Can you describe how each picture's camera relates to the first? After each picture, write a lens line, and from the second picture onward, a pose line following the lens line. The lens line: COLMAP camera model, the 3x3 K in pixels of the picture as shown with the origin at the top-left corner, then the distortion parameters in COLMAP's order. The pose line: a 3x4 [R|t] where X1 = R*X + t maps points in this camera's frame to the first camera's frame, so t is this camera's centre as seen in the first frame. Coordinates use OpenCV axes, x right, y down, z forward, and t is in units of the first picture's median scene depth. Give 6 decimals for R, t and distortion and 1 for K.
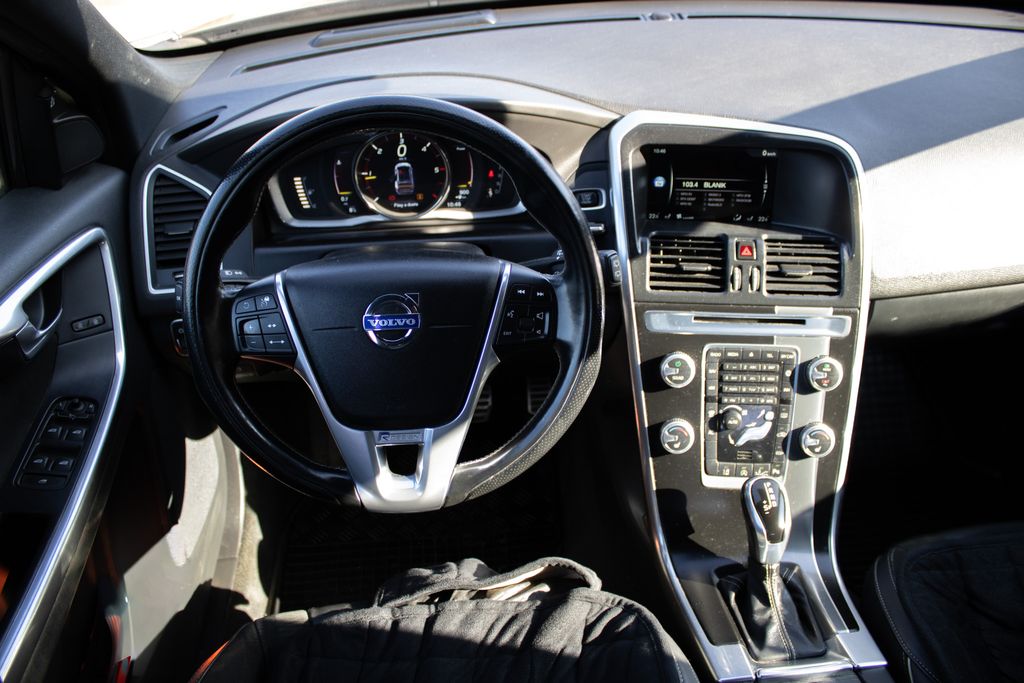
lens RADIAL K [[883.5, 0, 512.0], [0, 883.5, 341.5], [0, 0, 1]] dist [-0.202111, 0.182123]
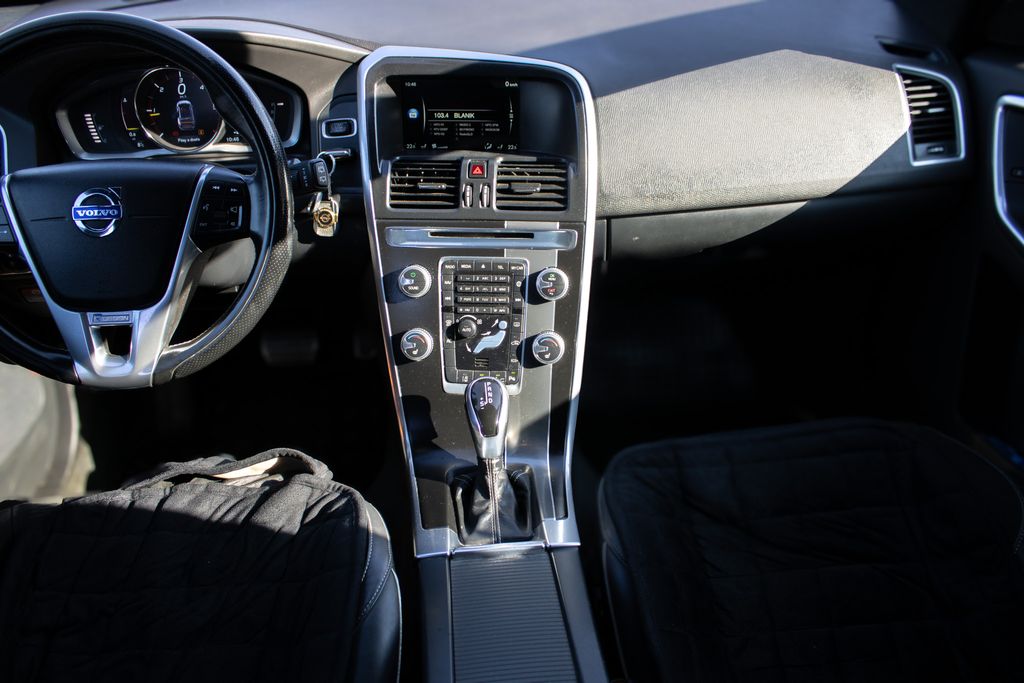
lens RADIAL K [[883.5, 0, 512.0], [0, 883.5, 341.5], [0, 0, 1]] dist [-0.202111, 0.182123]
pose [[0.999560, 0.000503, 0.029658, 0.277416], [-0.000203, 0.999949, -0.010101, 0.117635], [-0.029662, 0.010090, 0.999509, -0.081650]]
